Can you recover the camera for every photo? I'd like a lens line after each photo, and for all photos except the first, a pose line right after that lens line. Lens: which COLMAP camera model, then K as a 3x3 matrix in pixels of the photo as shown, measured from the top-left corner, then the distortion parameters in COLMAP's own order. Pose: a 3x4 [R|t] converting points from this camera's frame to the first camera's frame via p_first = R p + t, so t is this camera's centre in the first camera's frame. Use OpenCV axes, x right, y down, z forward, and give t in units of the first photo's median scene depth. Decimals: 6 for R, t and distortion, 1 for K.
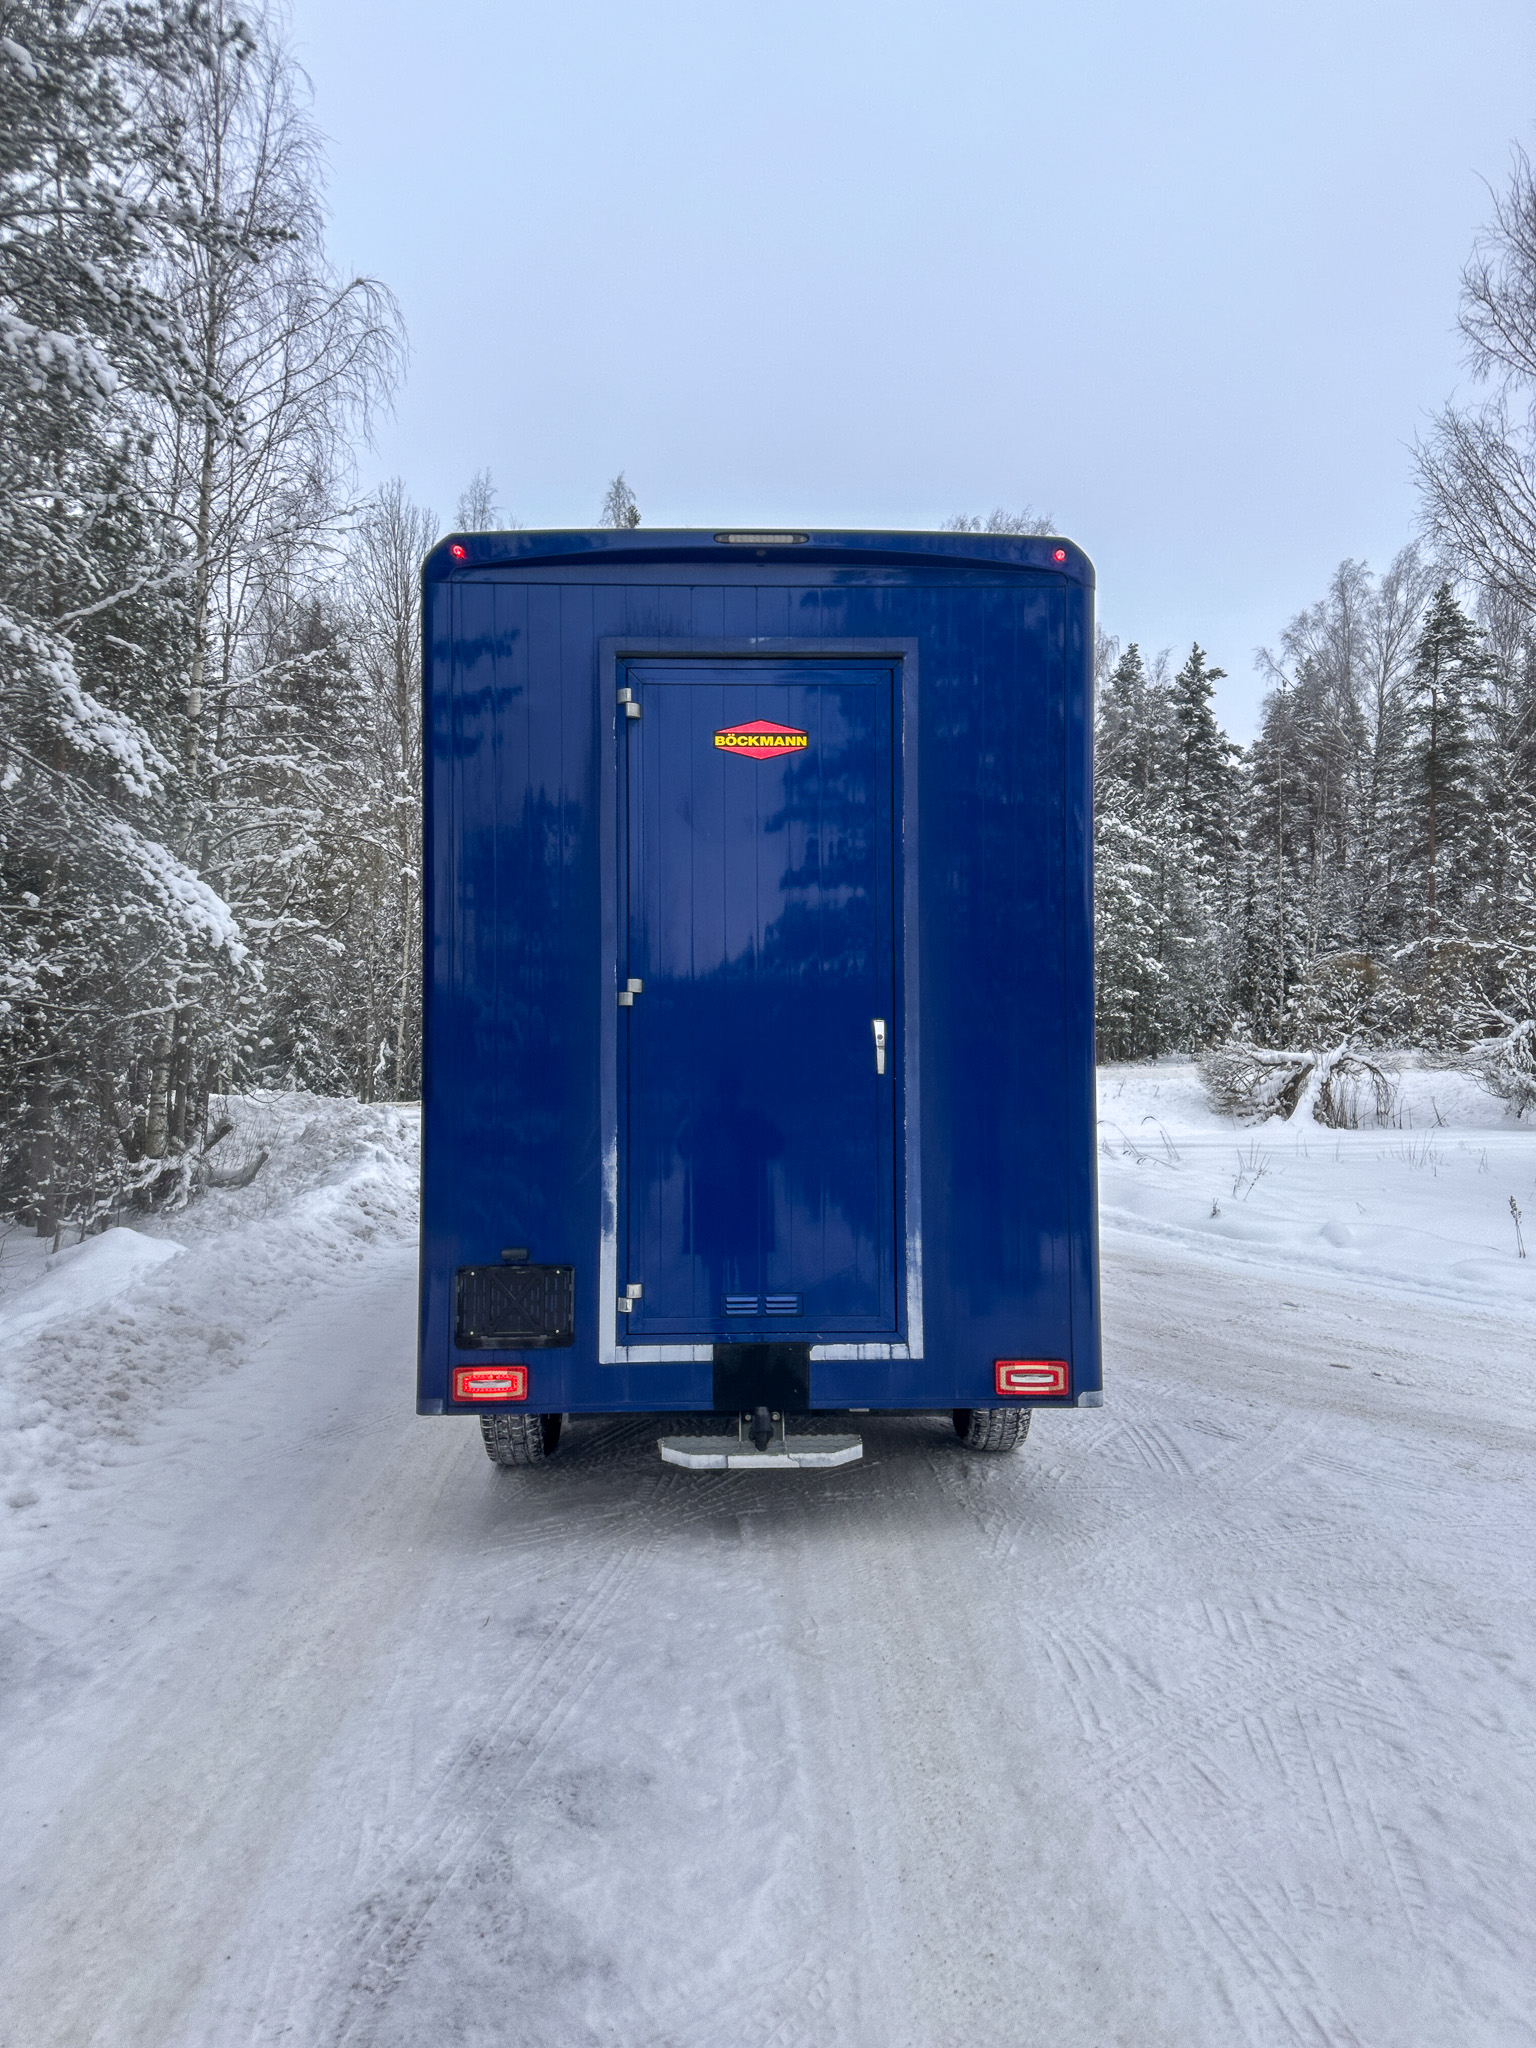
lens RADIAL K [[1433.2, 0, 767.3], [0, 1433.2, 1033.4], [0, 0, 1]] dist [0.132605, -0.232267]
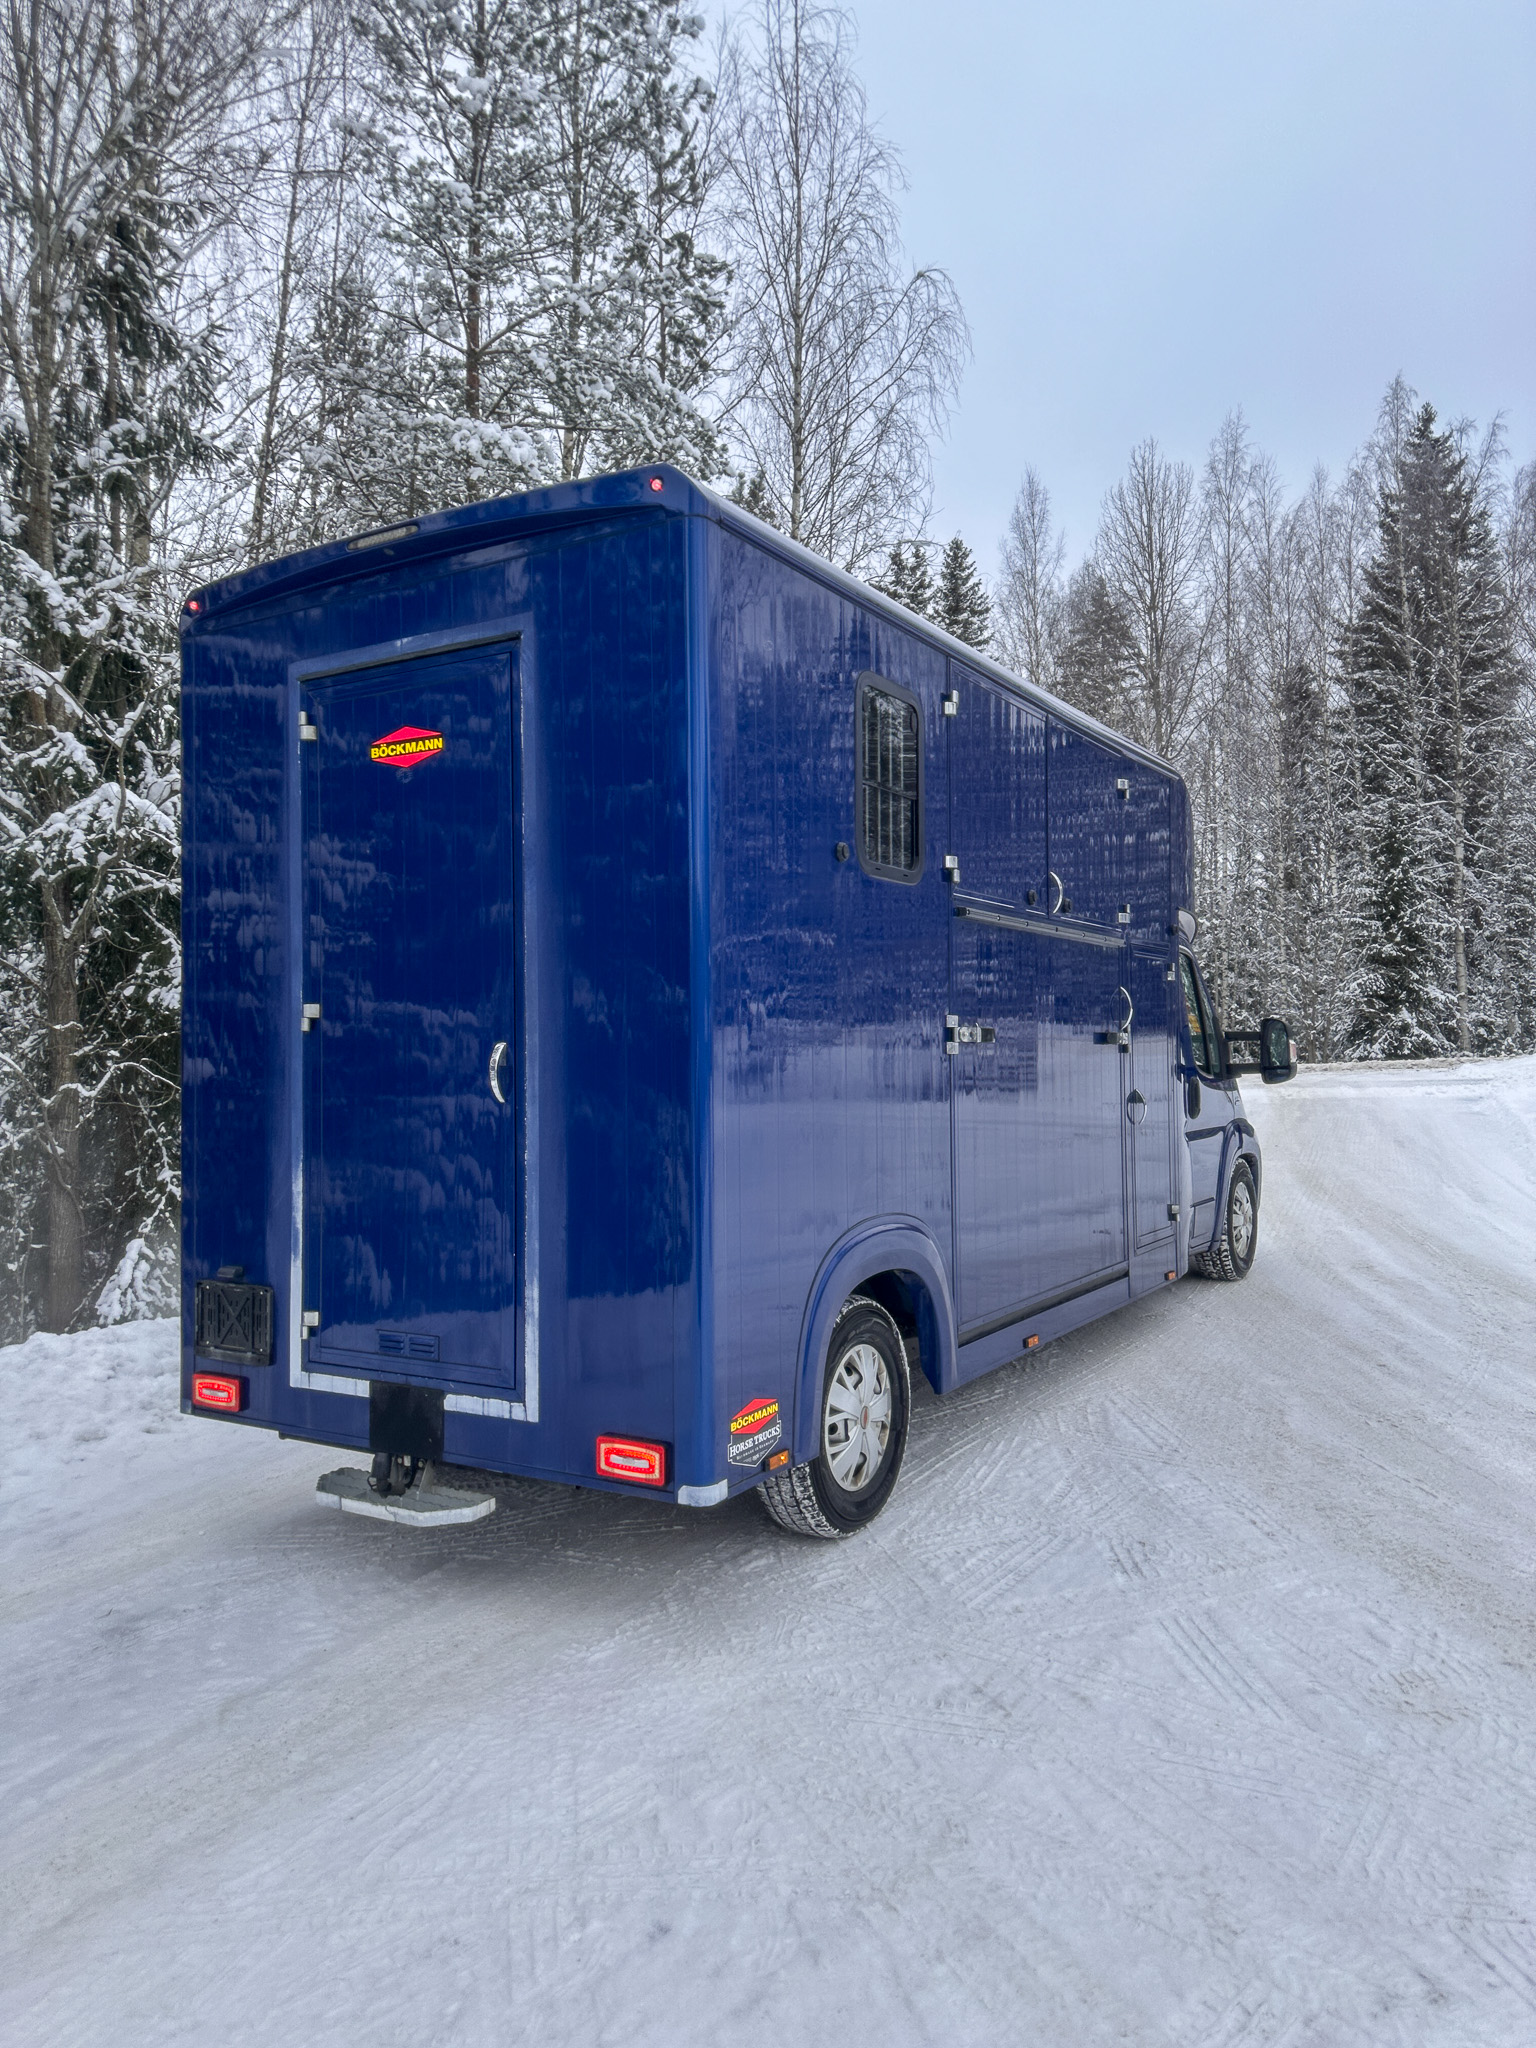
lens RADIAL K [[1438.1, 0, 768.0], [0, 1438.1, 1024.0], [0, 0, 1]] dist [0.046490, -0.052686]
pose [[0.836591, -0.016403, -0.547582, 0.719749], [0.026527, 0.999592, 0.010585, -0.026276], [0.547185, -0.023381, 0.836685, 0.338085]]
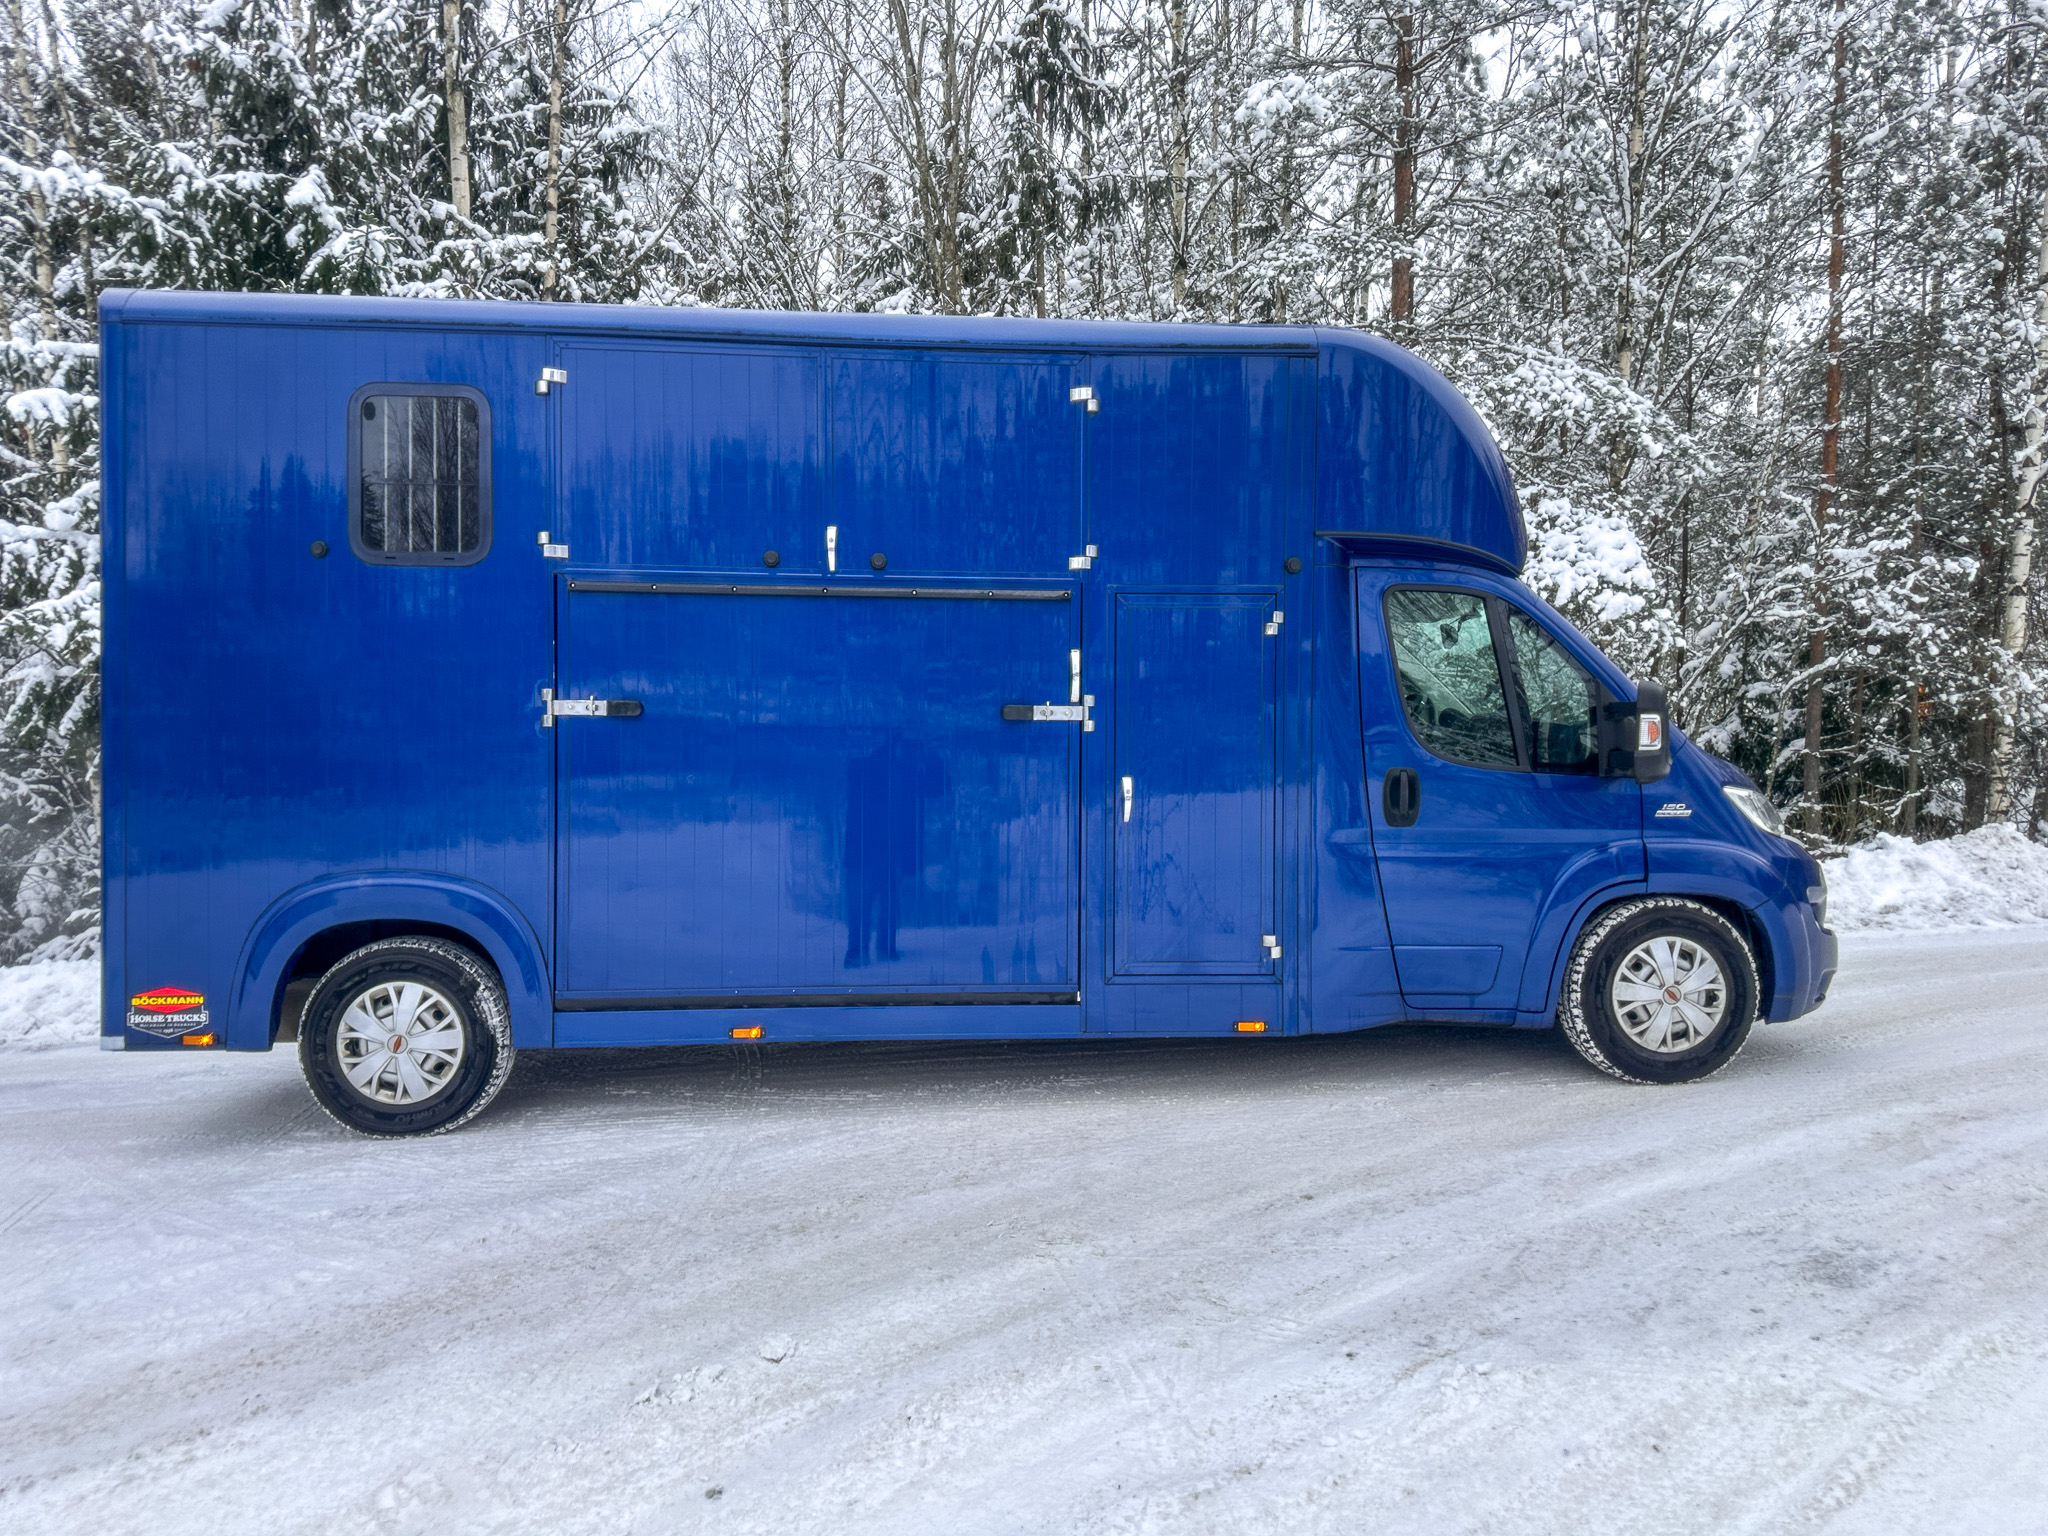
lens RADIAL K [[1438.1, 0, 1021.7], [0, 1438.1, 758.1], [0, 0, 1]] dist [0.046490, -0.052686]
pose [[0.044810, 0.019517, -0.998805, 1.416983], [0.033790, 0.999207, 0.021041, 0.025780], [0.998424, -0.034692, 0.044115, 1.697988]]
